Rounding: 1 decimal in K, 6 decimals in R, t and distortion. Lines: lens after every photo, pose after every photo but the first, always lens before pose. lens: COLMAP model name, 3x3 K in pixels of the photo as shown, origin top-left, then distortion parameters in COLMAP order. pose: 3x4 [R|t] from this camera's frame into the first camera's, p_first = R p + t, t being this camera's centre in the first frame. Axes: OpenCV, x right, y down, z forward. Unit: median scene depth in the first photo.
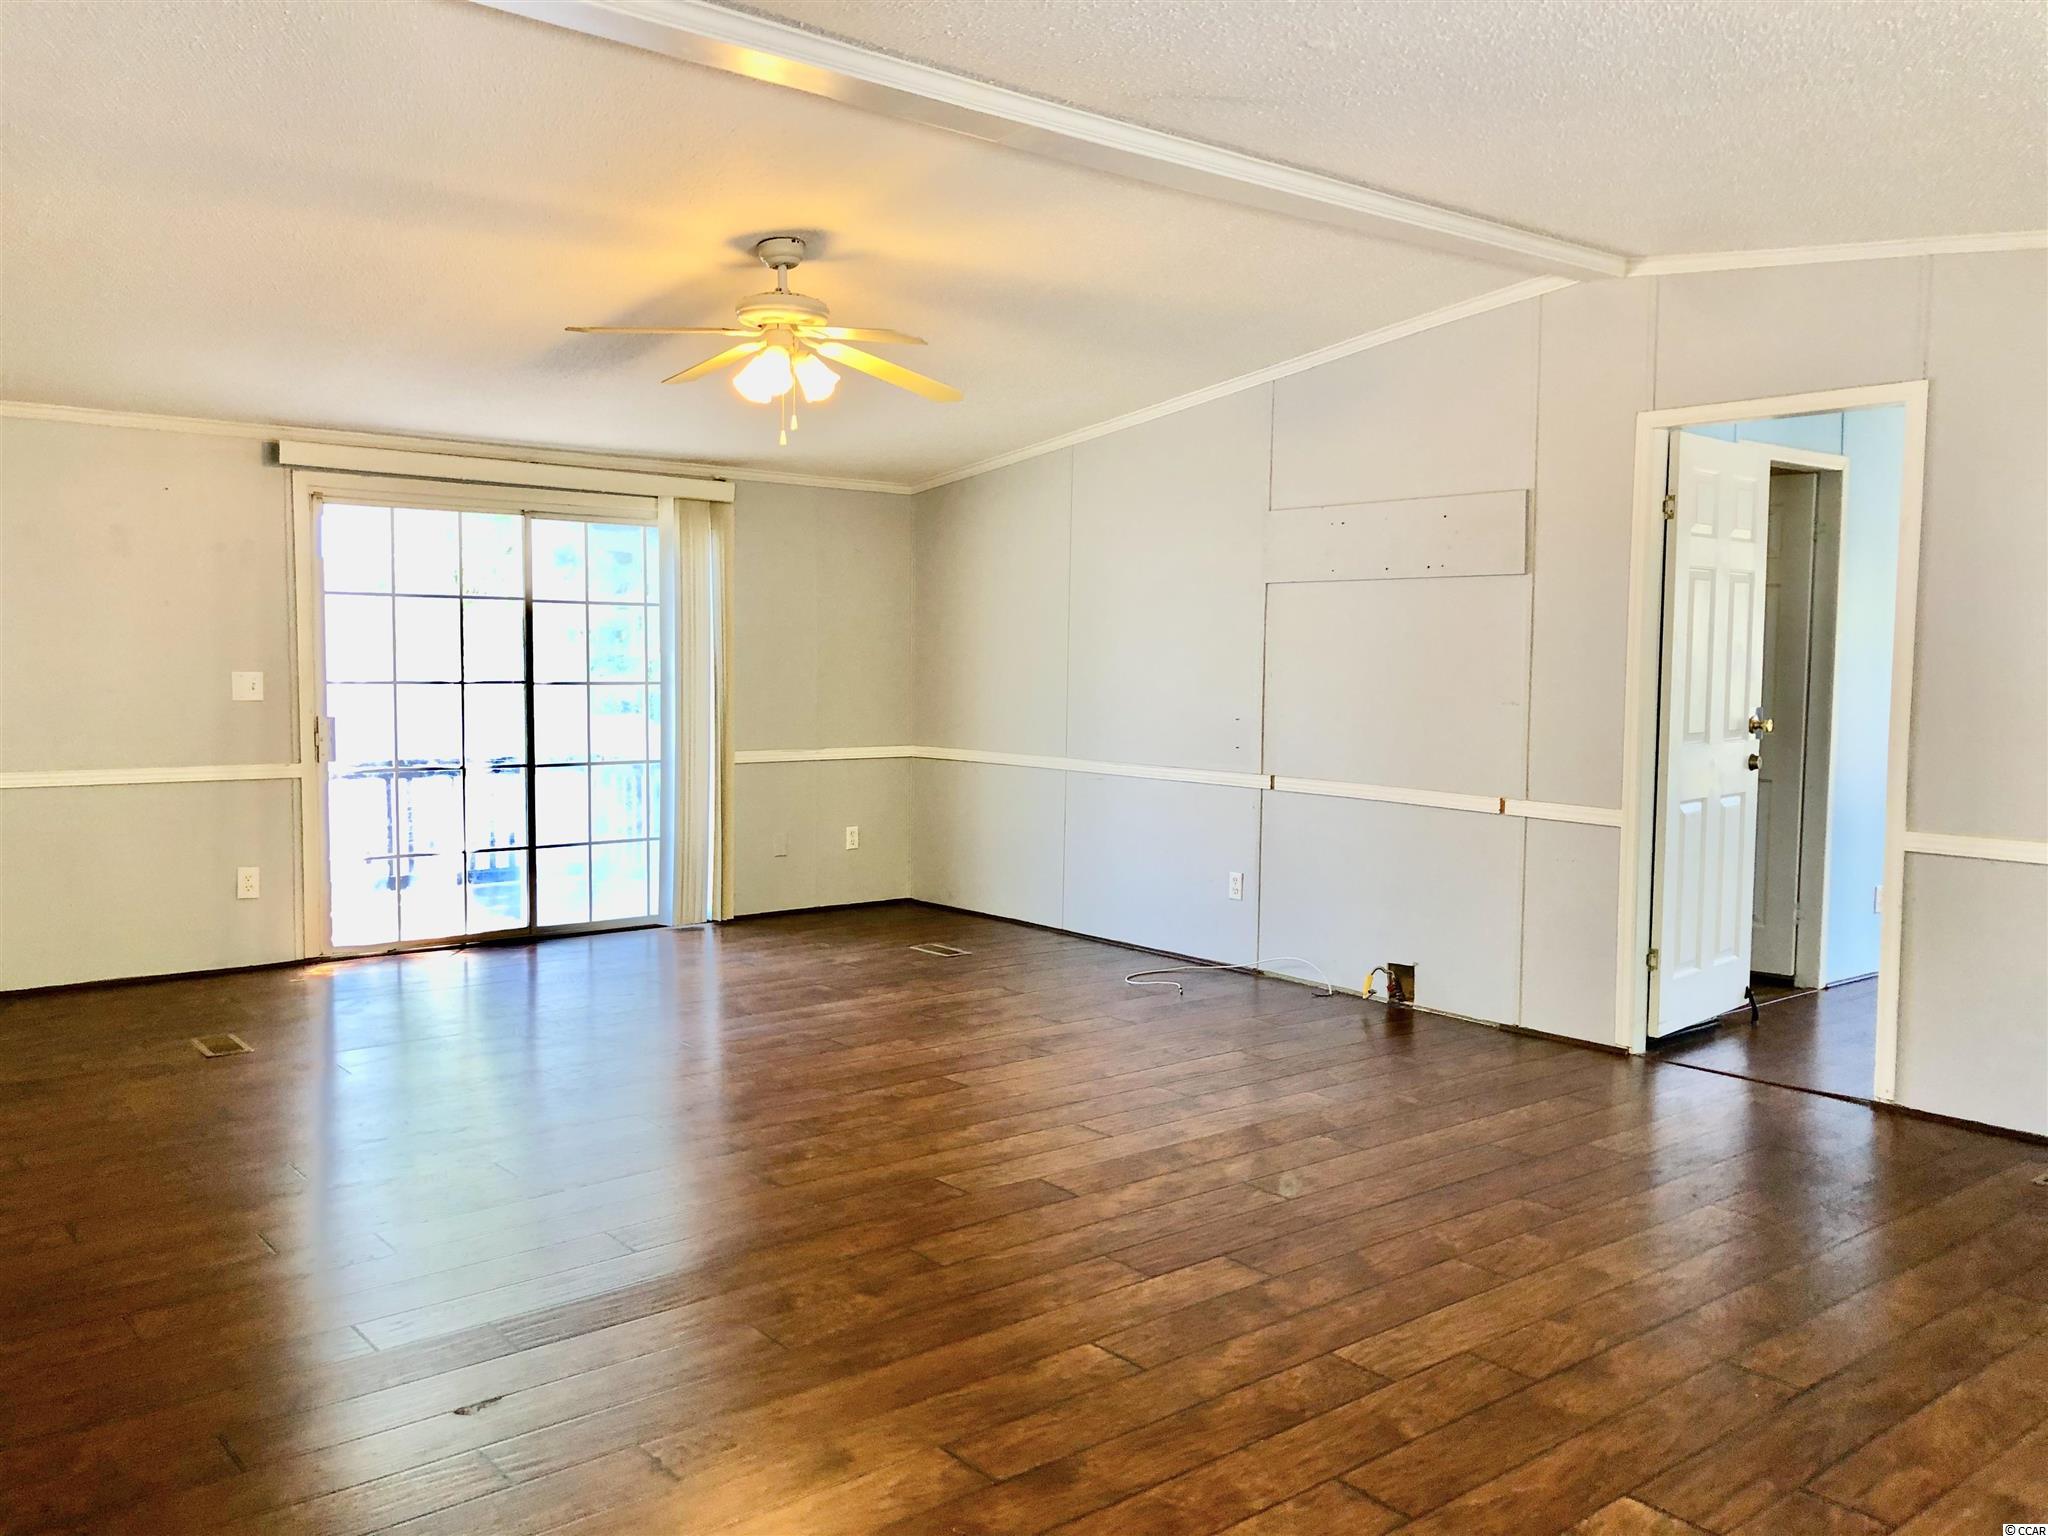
lens RADIAL K [[1693.4, 0, 1040.9], [0, 1693.4, 764.8], [0, 0, 1]] dist [0.032369, -0.006831]
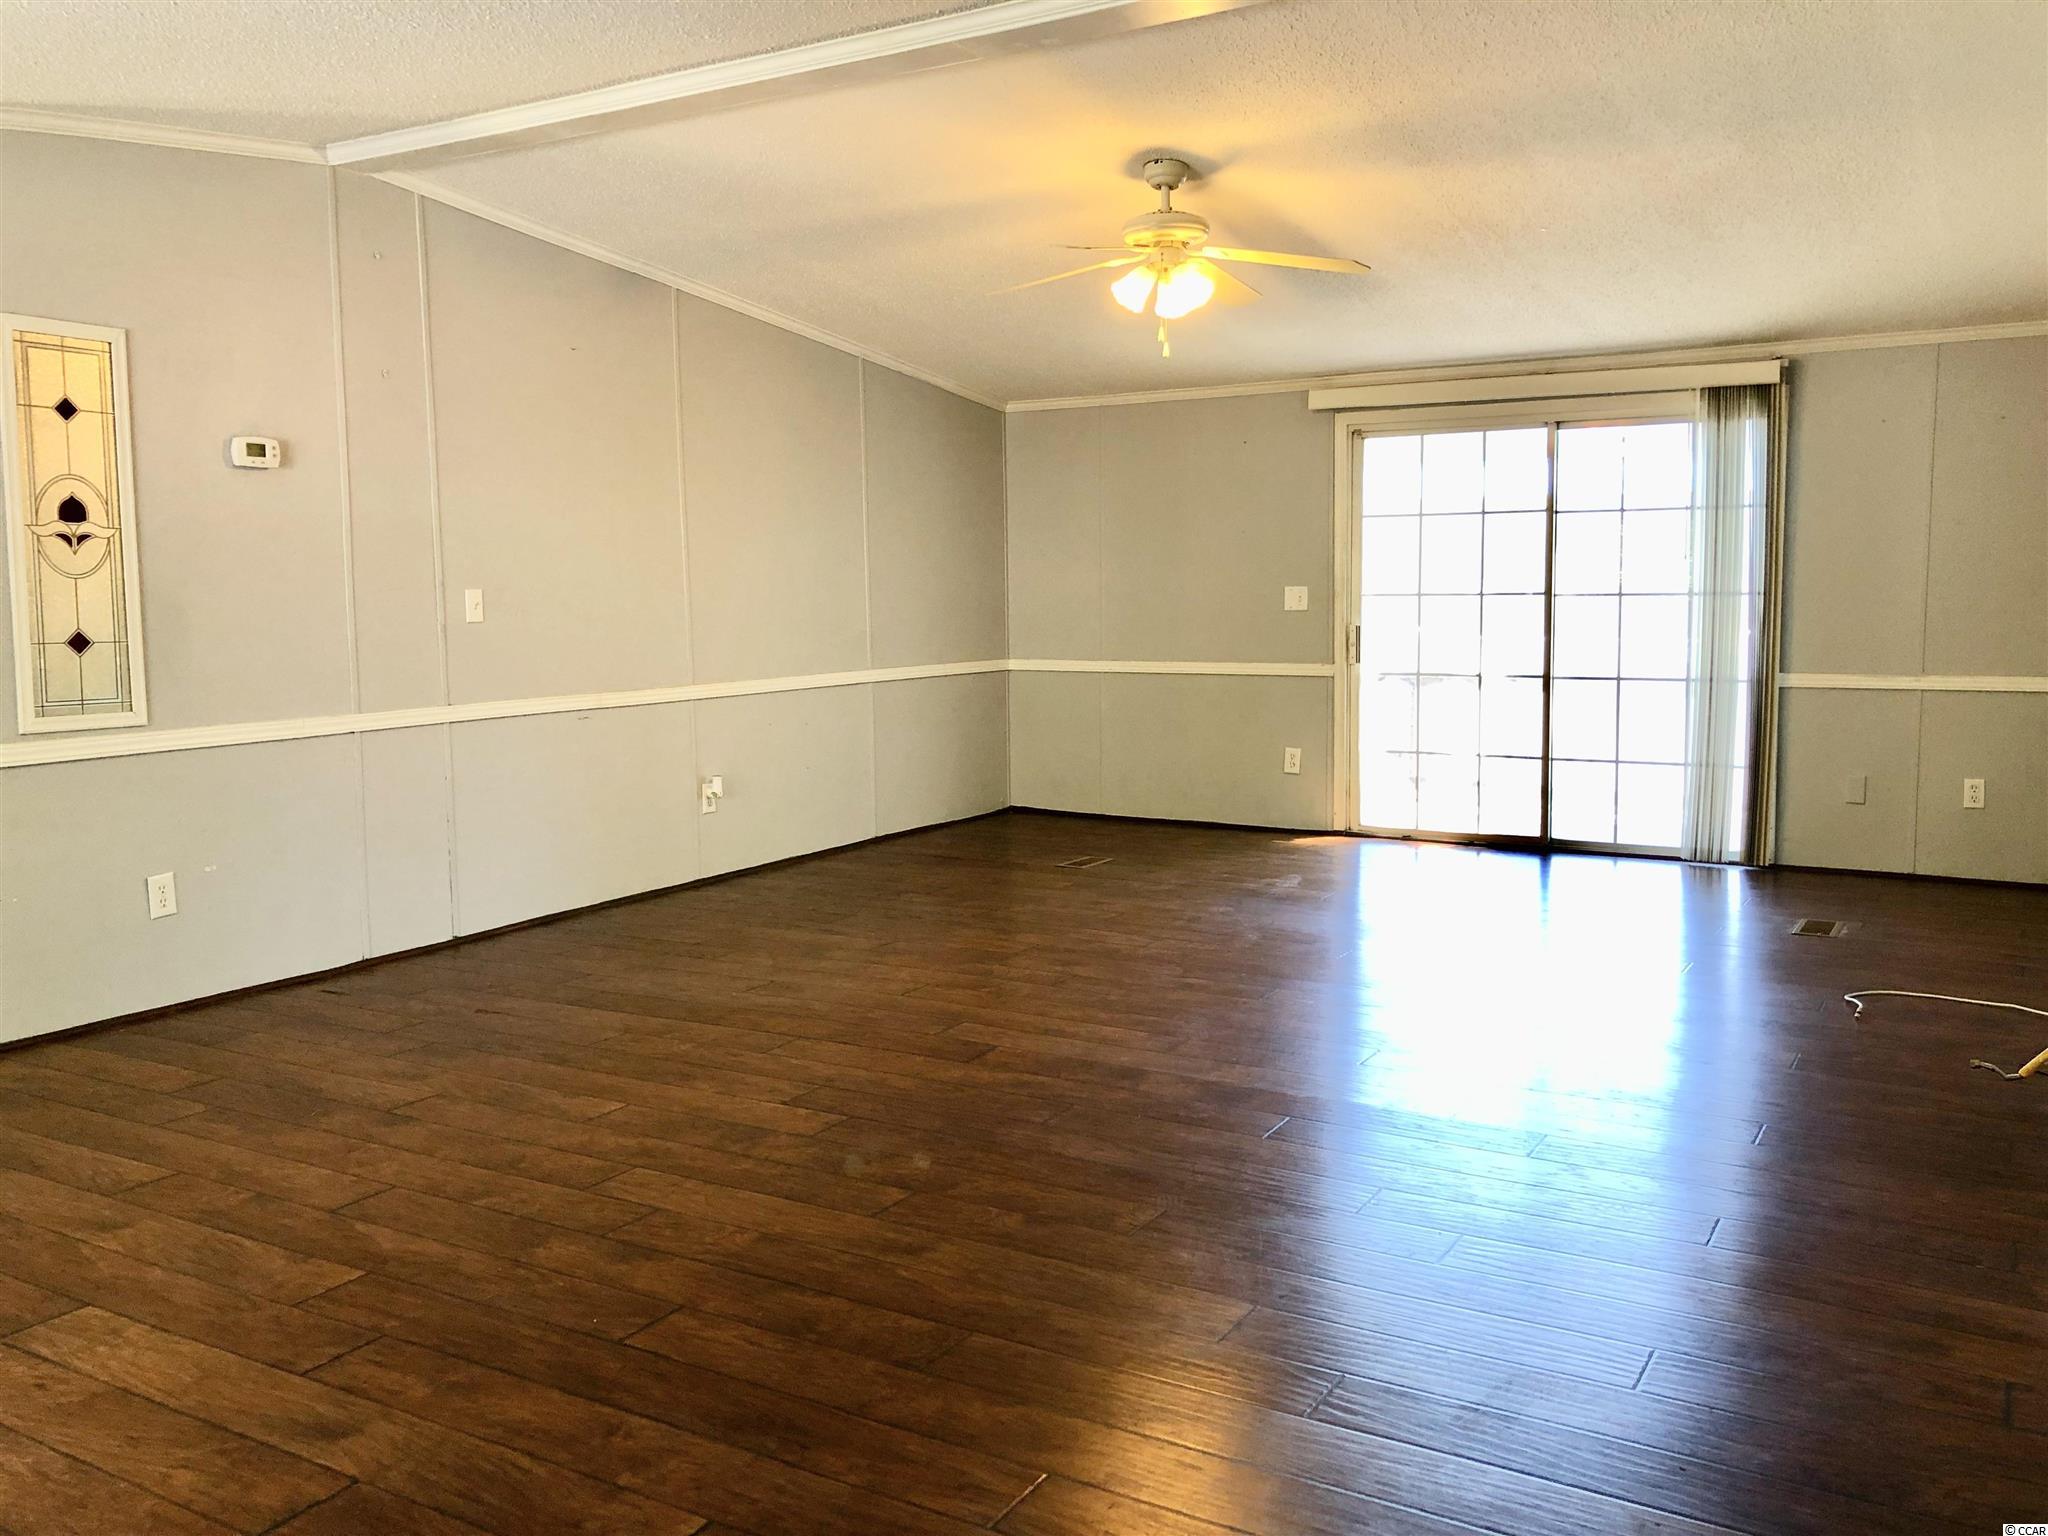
lens RADIAL K [[1693.4, 0, 1023.4], [0, 1693.4, 764.3], [0, 0, 1]] dist [0.032369, -0.006831]
pose [[0.326235, 0.083384, -0.941604, 0.601962], [-0.052253, 0.996170, 0.070113, -0.002628], [0.943843, 0.026328, 0.329342, 0.410493]]
